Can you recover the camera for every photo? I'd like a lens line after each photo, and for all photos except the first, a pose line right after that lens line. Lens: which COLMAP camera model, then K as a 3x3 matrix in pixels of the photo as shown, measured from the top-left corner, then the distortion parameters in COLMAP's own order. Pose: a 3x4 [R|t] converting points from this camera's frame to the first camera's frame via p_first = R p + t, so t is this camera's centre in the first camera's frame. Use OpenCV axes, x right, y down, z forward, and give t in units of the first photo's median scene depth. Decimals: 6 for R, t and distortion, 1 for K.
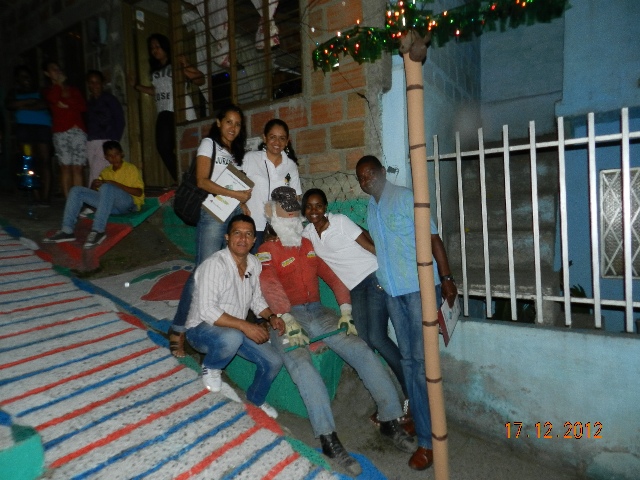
lens RADIAL K [[426.9, 0, 317.3], [0, 426.9, 236.3], [0, 0, 1]] dist [0.033423, -0.011506]
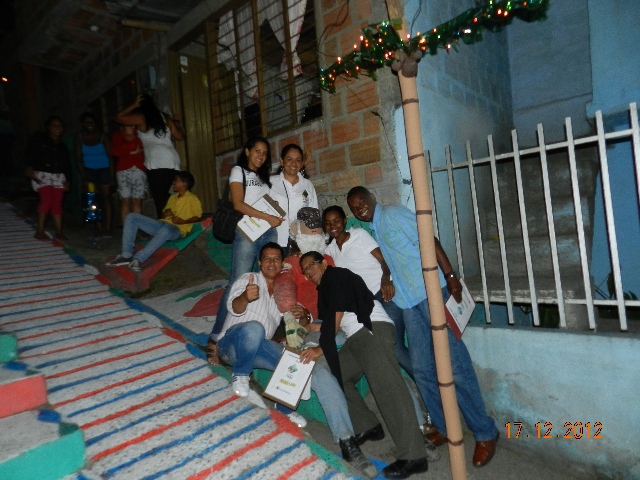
lens RADIAL K [[426.9, 0, 323.5], [0, 426.9, 240.3], [0, 0, 1]] dist [0.033423, -0.011506]
pose [[0.990265, -0.048021, -0.130645, 0.109421], [0.042276, 0.998028, -0.046400, 0.025180], [0.132616, 0.040425, 0.990343, -0.042338]]
